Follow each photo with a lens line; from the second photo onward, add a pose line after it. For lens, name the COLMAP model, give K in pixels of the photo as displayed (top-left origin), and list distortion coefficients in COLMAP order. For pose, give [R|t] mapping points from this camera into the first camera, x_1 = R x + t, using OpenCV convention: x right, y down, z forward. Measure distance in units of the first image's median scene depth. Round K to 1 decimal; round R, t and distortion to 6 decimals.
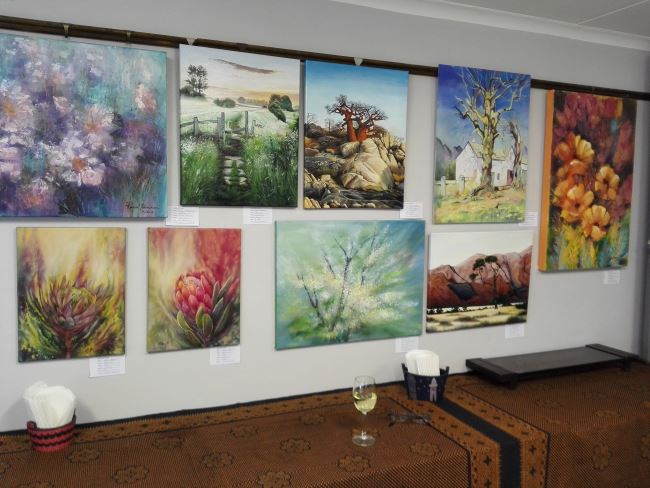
lens RADIAL K [[548.9, 0, 328.0], [0, 548.9, 246.5], [0, 0, 1]] dist [0.132758, -0.224717]
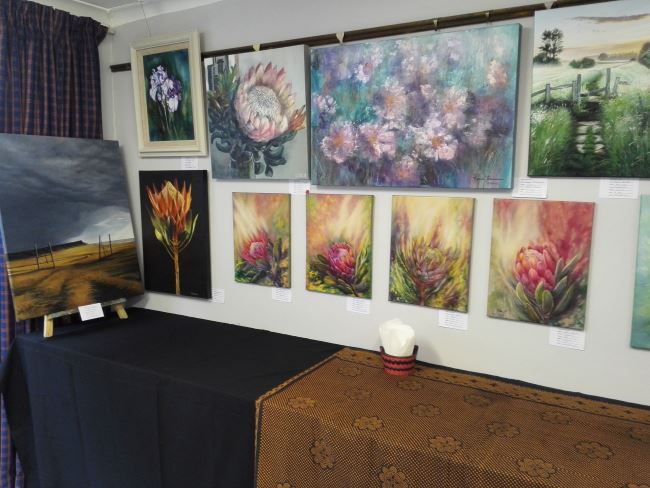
lens RADIAL K [[548.9, 0, 328.0], [0, 548.9, 246.5], [0, 0, 1]] dist [0.132758, -0.224717]
pose [[0.599994, 0.097177, -0.794081, 0.334269], [-0.061915, 0.995258, 0.075014, -0.002948], [0.797605, 0.004157, 0.603166, 0.120216]]
